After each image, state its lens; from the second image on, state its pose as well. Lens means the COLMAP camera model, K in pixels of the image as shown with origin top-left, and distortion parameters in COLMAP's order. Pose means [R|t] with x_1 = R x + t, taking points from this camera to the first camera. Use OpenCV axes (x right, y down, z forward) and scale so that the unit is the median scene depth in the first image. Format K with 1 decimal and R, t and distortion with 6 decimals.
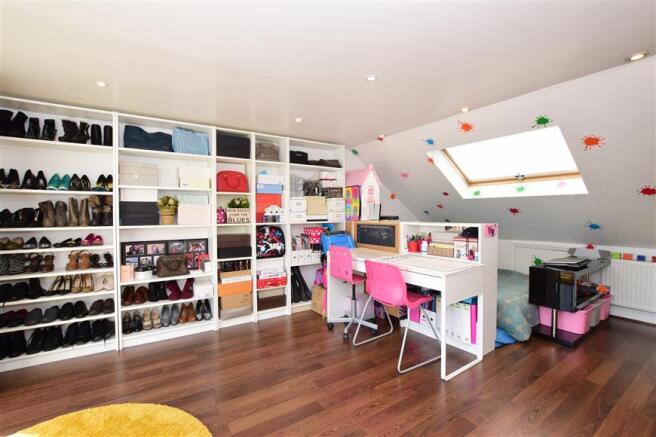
lens RADIAL K [[291.9, 0, 328.3], [0, 291.9, 218.3], [0, 0, 1]] dist [-0.024932, 0.003785]
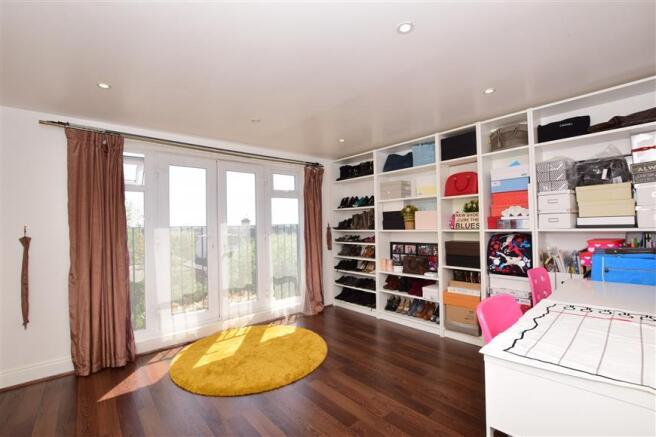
lens RADIAL K [[291.9, 0, 328.7], [0, 291.9, 218.8], [0, 0, 1]] dist [-0.024932, 0.003785]
pose [[0.139478, -0.022858, -0.989961, 0.540964], [0.001139, 0.999737, -0.022923, 0.005249], [0.990225, 0.002070, 0.139467, 0.475105]]
